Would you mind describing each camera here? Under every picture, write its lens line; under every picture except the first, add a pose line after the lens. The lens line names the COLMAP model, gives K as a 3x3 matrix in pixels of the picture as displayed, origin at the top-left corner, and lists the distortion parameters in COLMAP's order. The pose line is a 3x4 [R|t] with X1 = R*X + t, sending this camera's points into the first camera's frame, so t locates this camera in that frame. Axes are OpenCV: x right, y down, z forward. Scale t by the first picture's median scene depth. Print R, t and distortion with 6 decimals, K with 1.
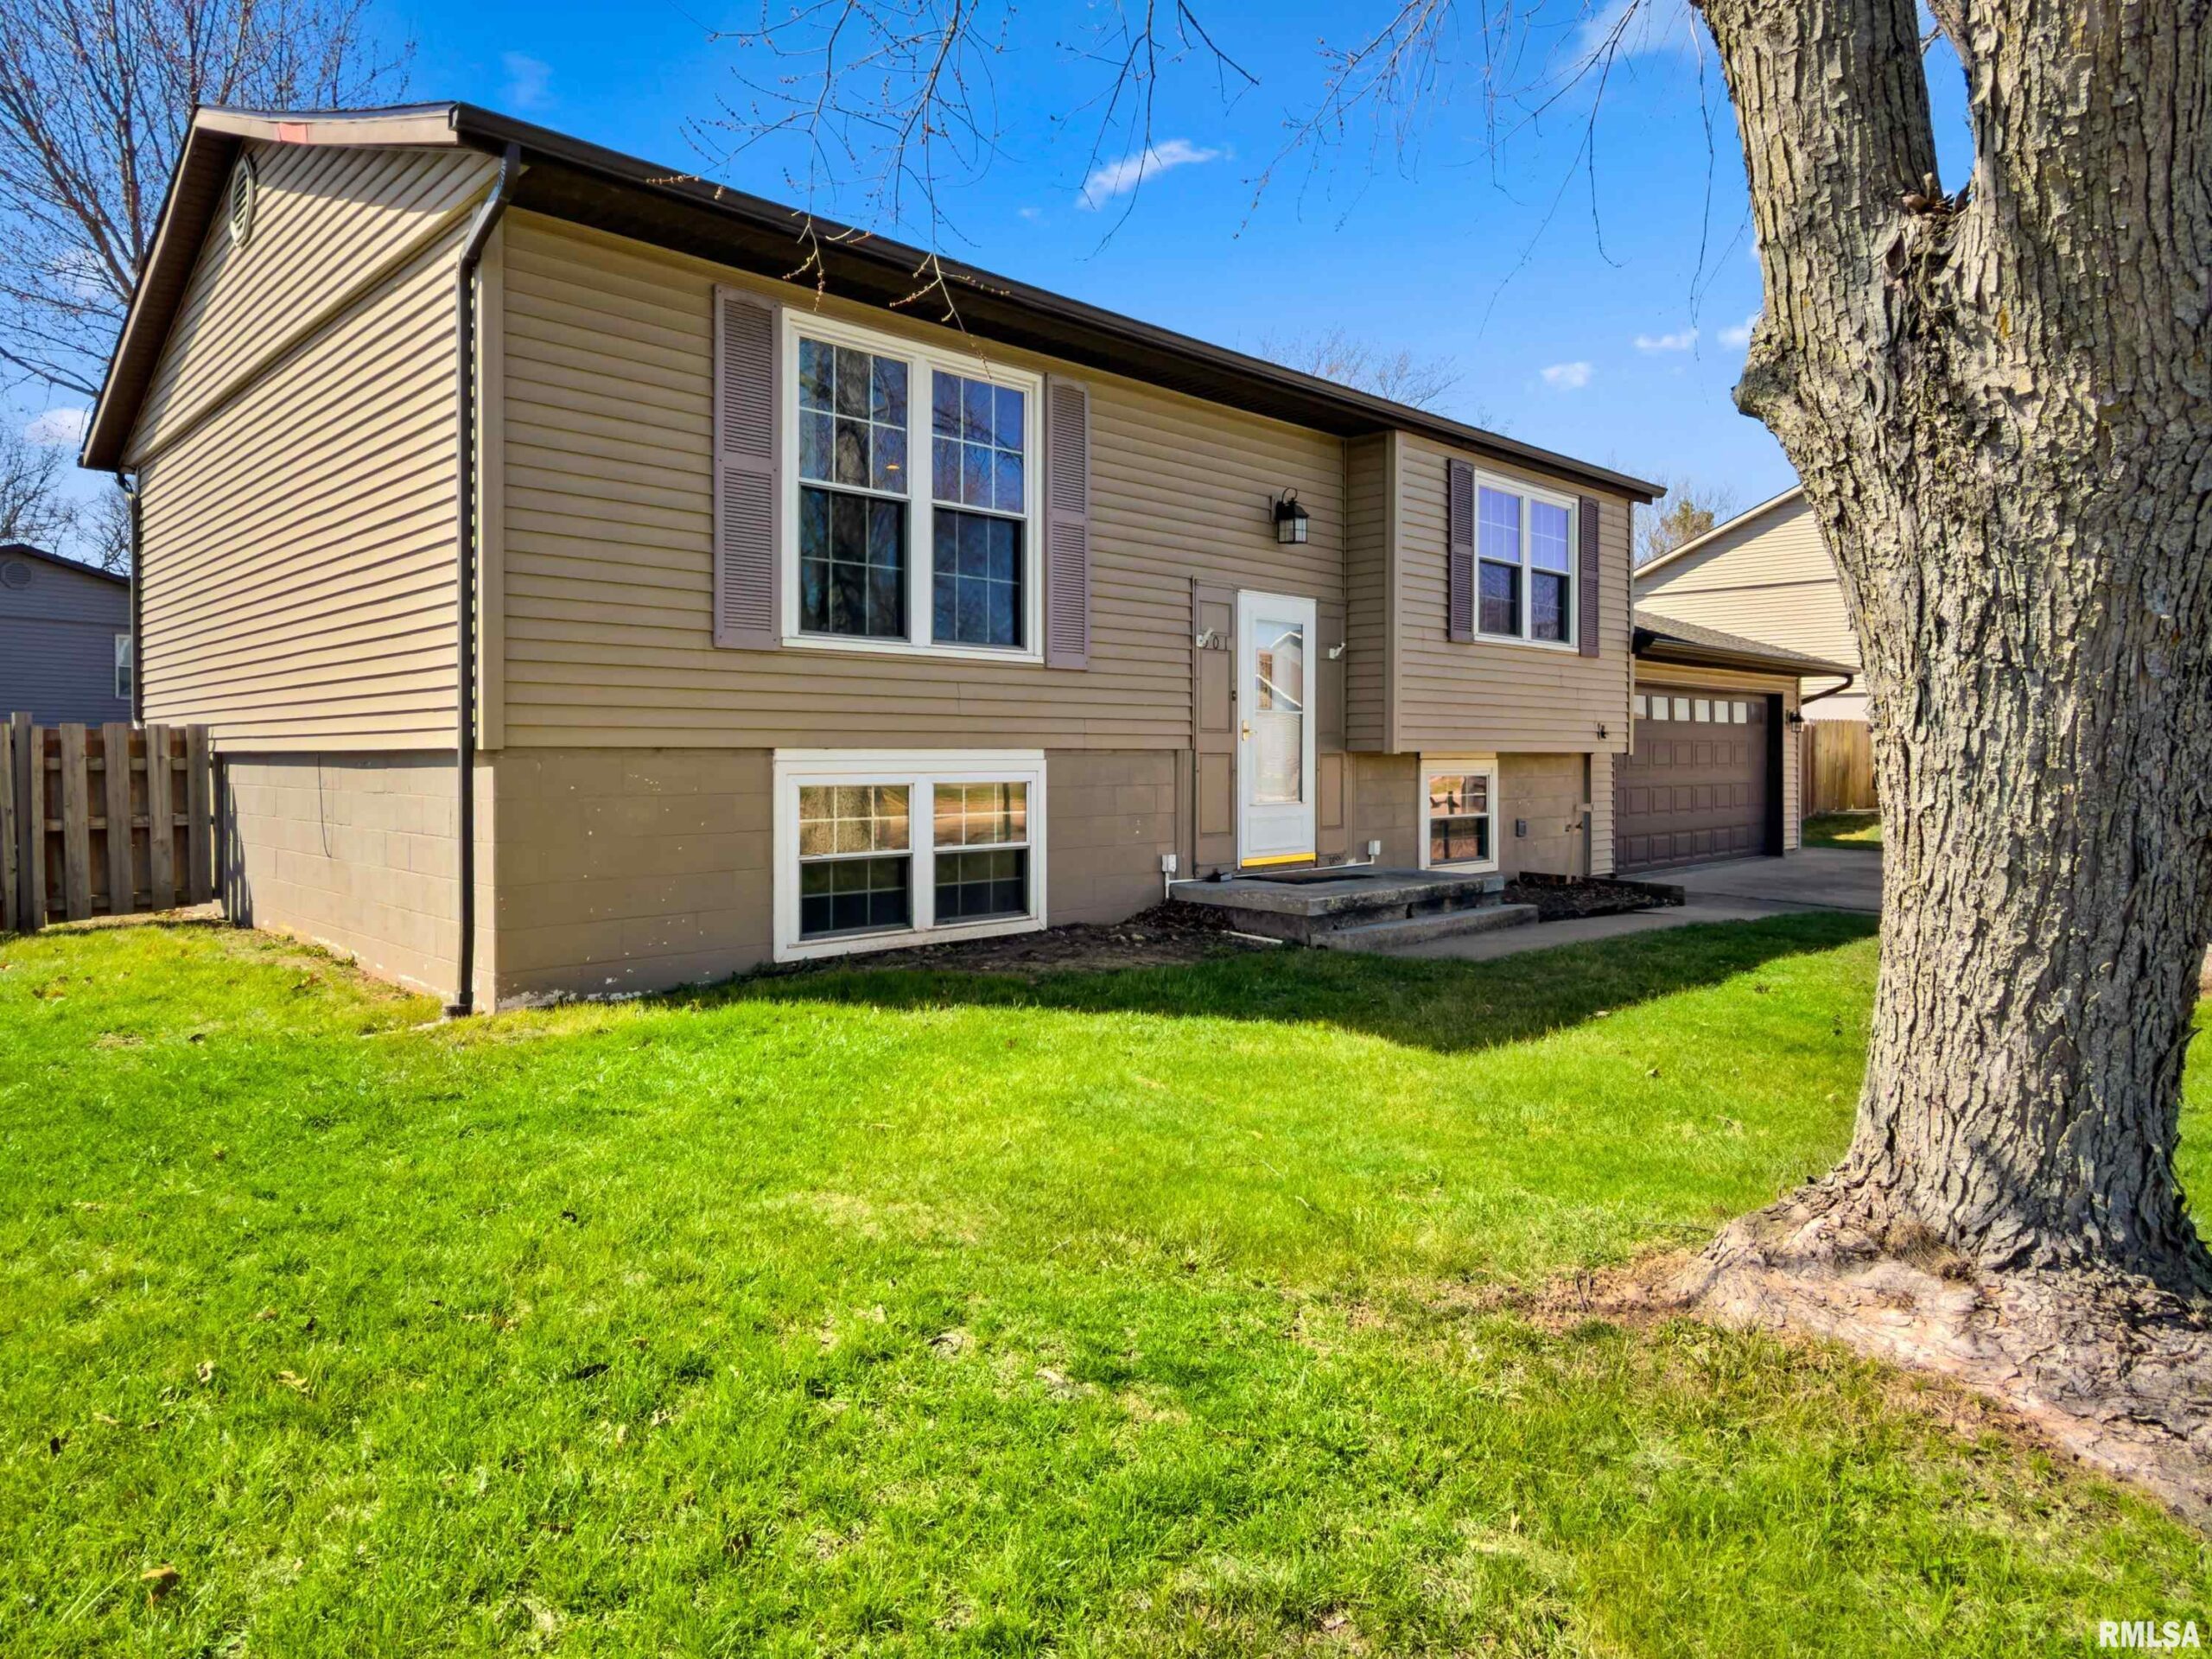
lens RADIAL K [[1362.5, 0, 1105.5], [0, 1362.5, 786.1], [0, 0, 1]] dist [0.000616, -0.000035]
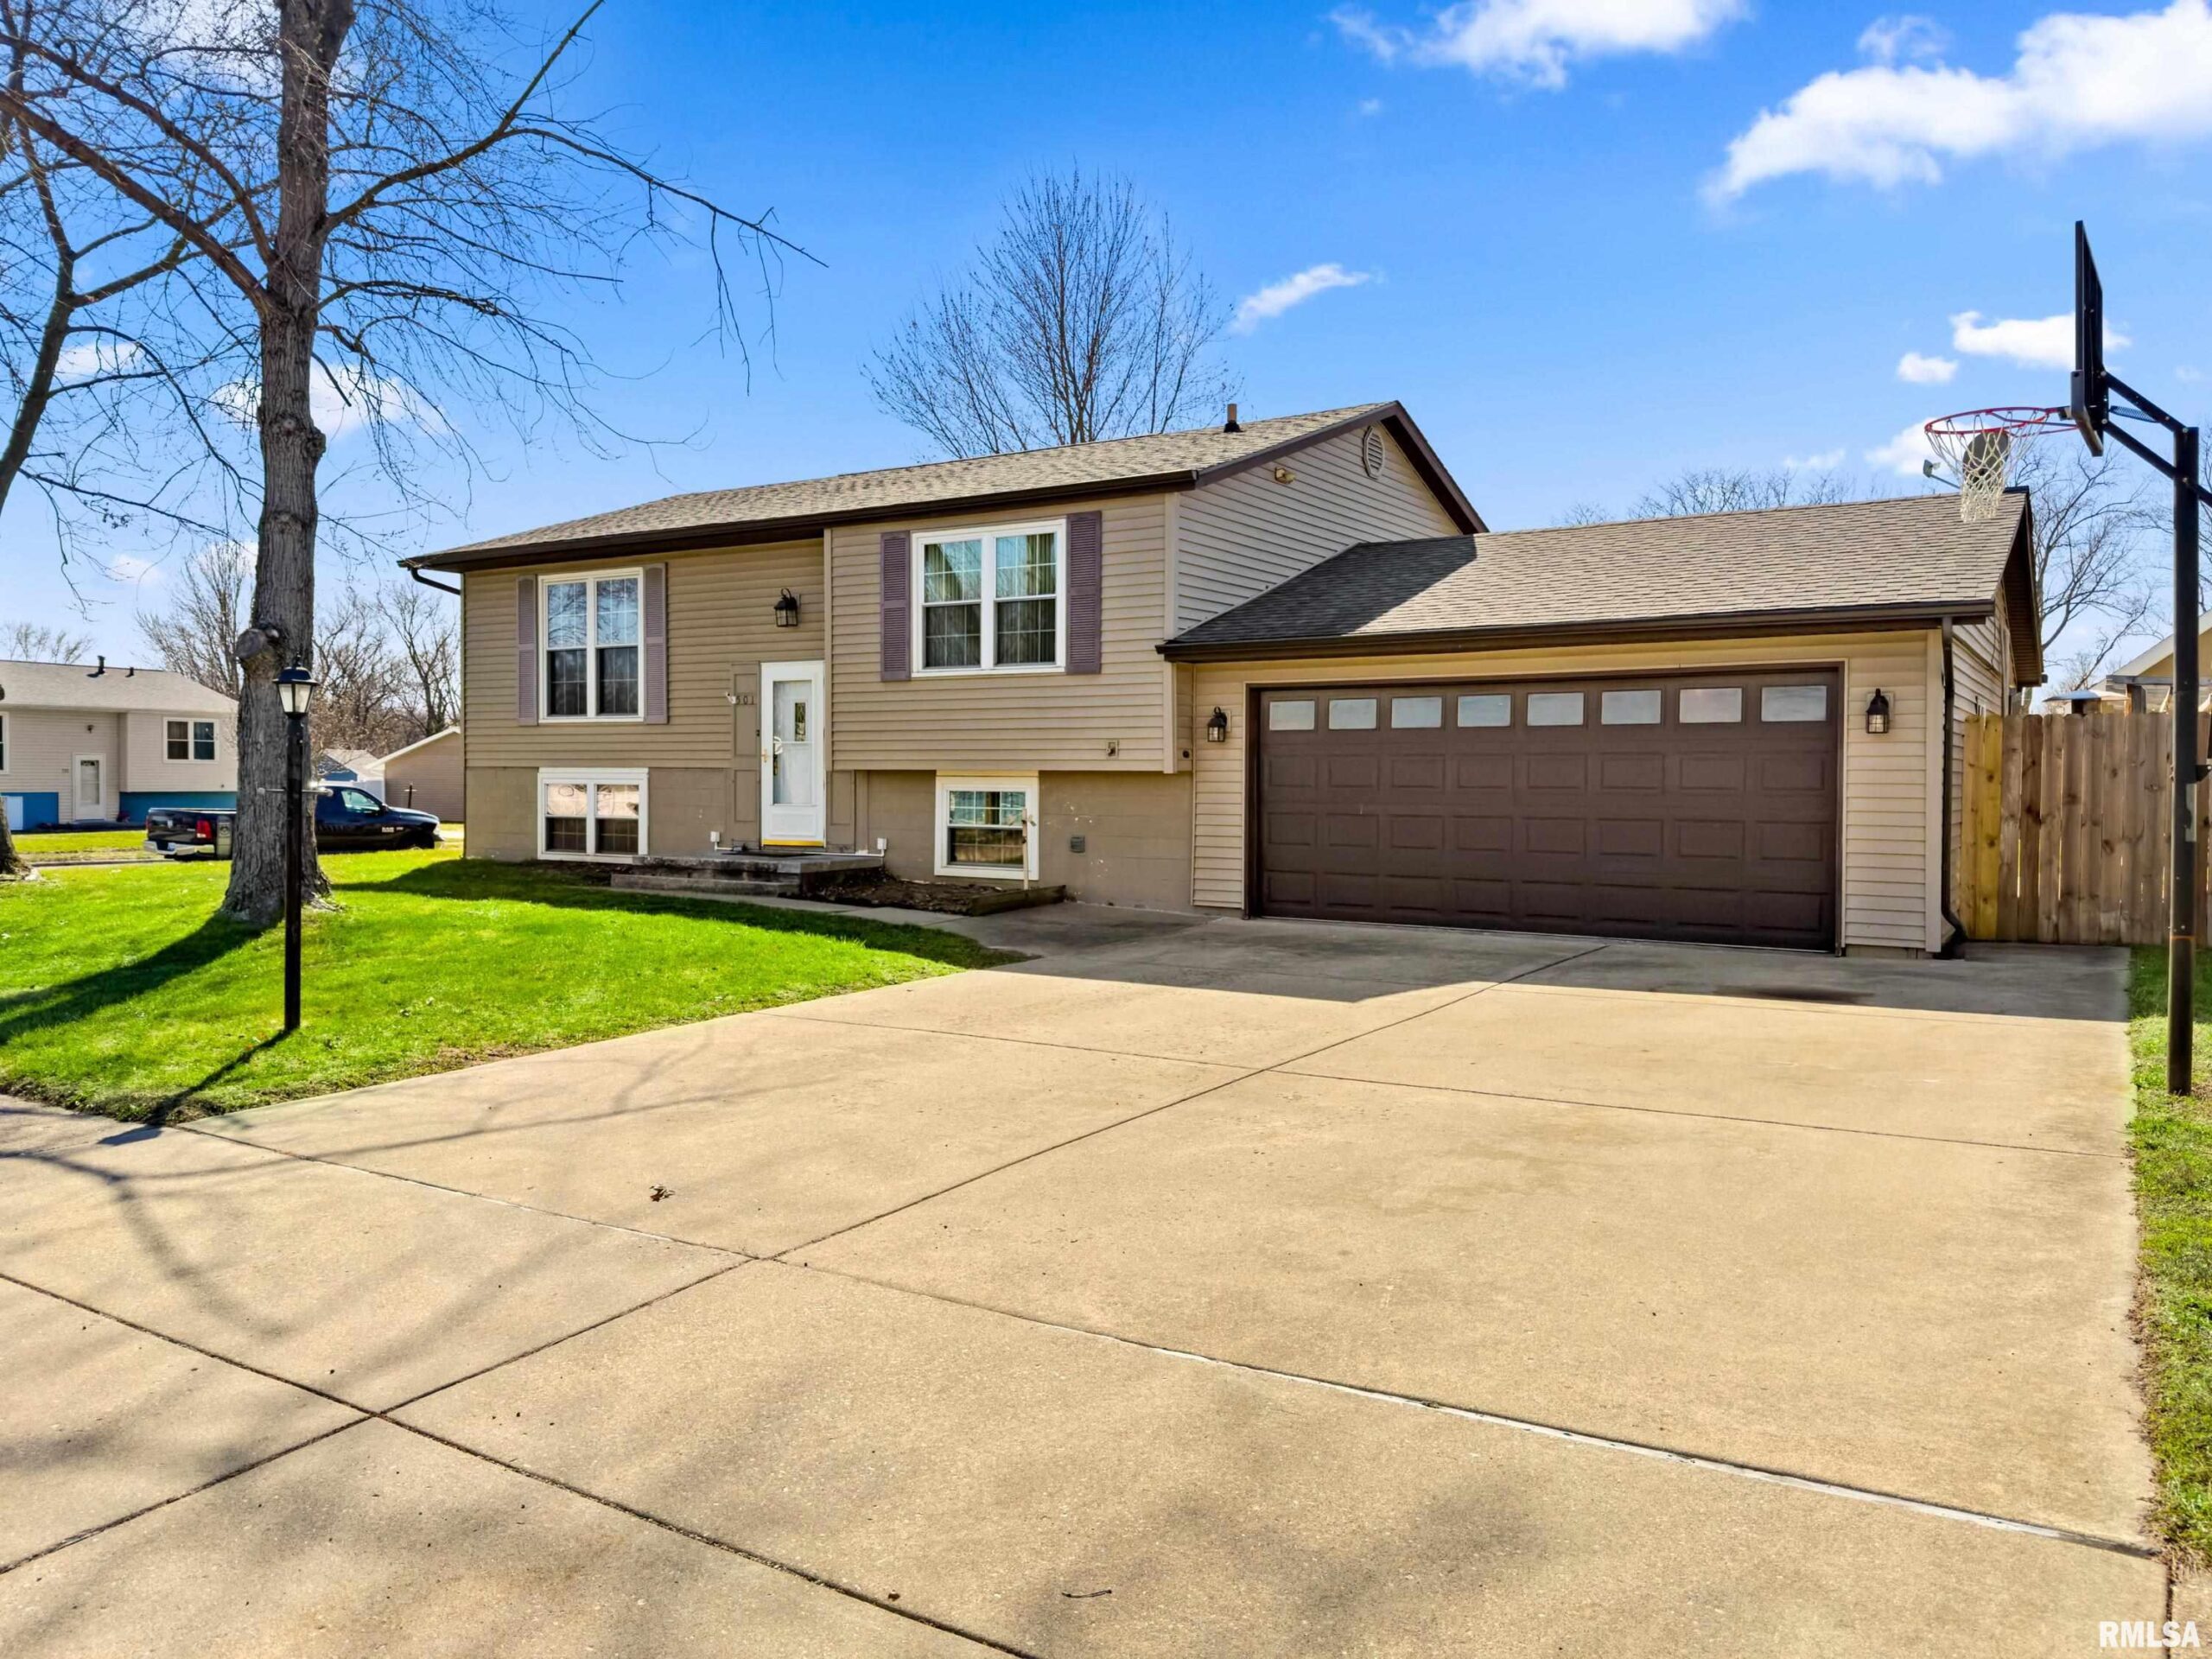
lens RADIAL K [[1505.9, 0, 1106.0], [0, 1505.9, 829.5], [0, 0, 1]] dist [0.067708, -0.000371]
pose [[0.234808, 0.046735, -0.970918, 1.851572], [-0.018736, 0.998876, 0.043550, -0.039387], [0.971861, 0.007965, 0.235420, 0.984216]]
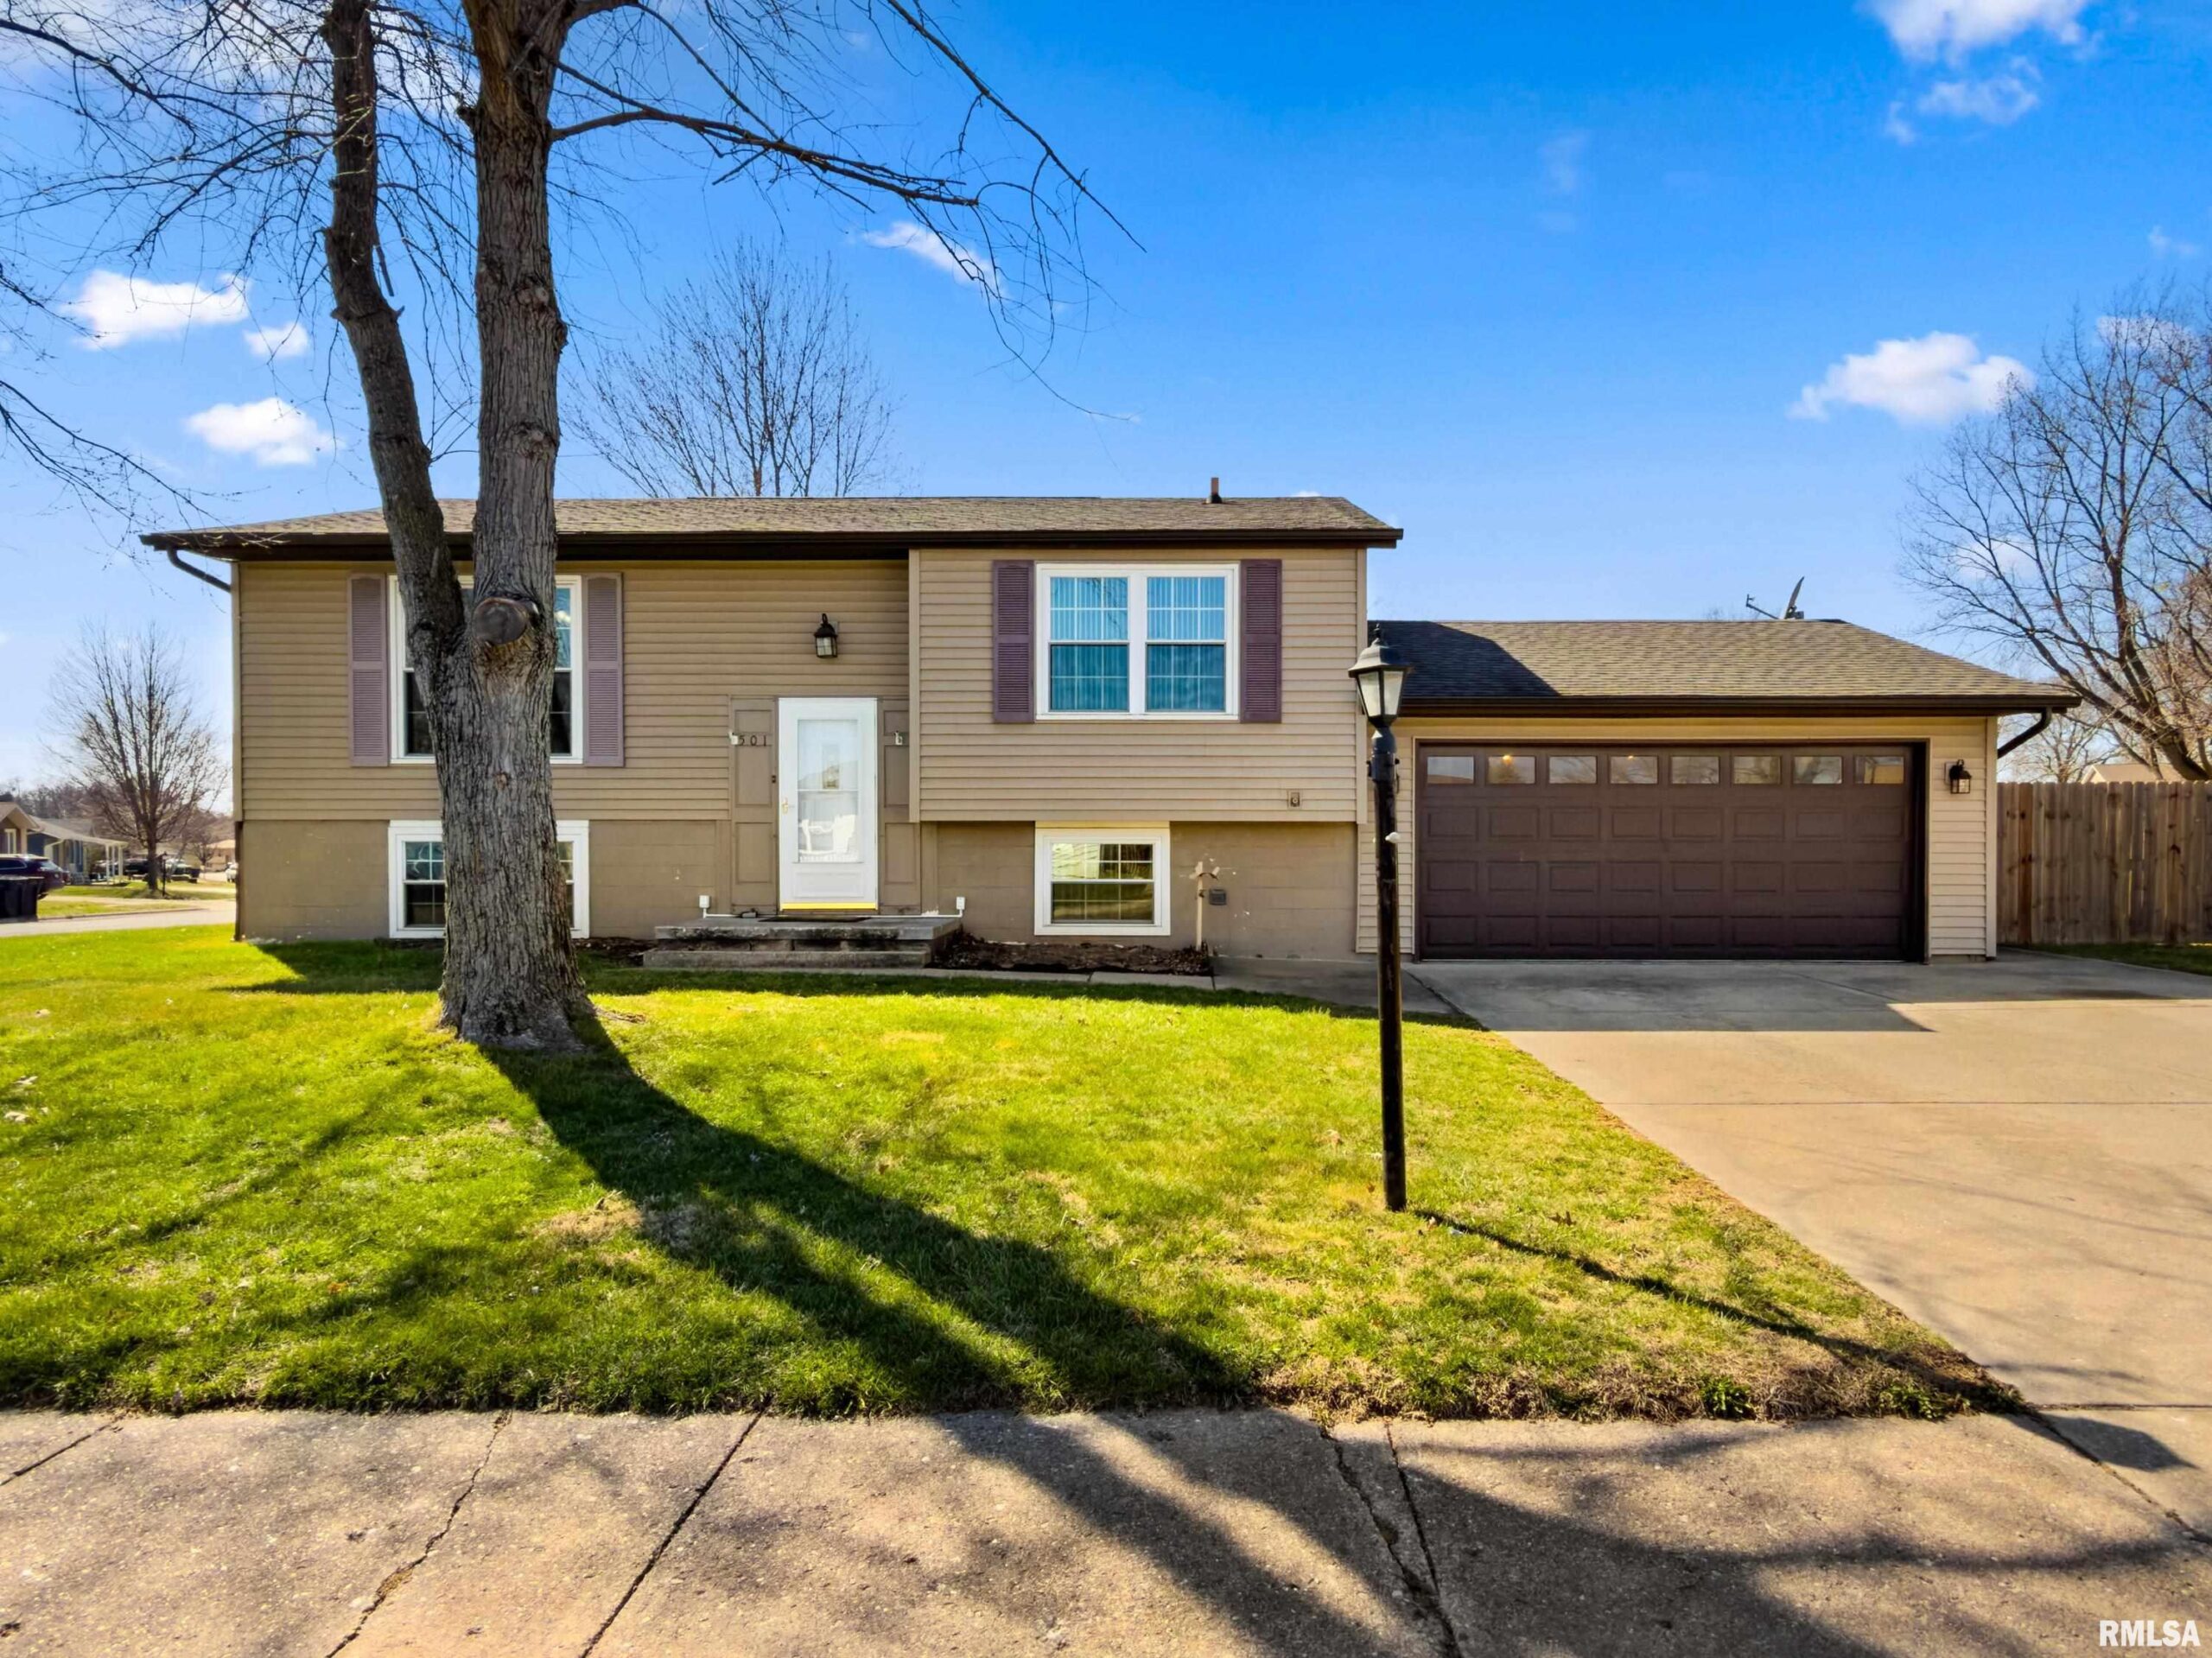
lens RADIAL K [[1243.4, 0, 1110.6], [0, 1243.4, 864.5], [0, 0, 1]] dist [0.002026, 0.001032]
pose [[0.698047, 0.026516, -0.715561, 1.190387], [-0.016763, 0.999645, 0.020691, -0.013922], [0.715856, -0.002448, 0.698244, 0.392072]]
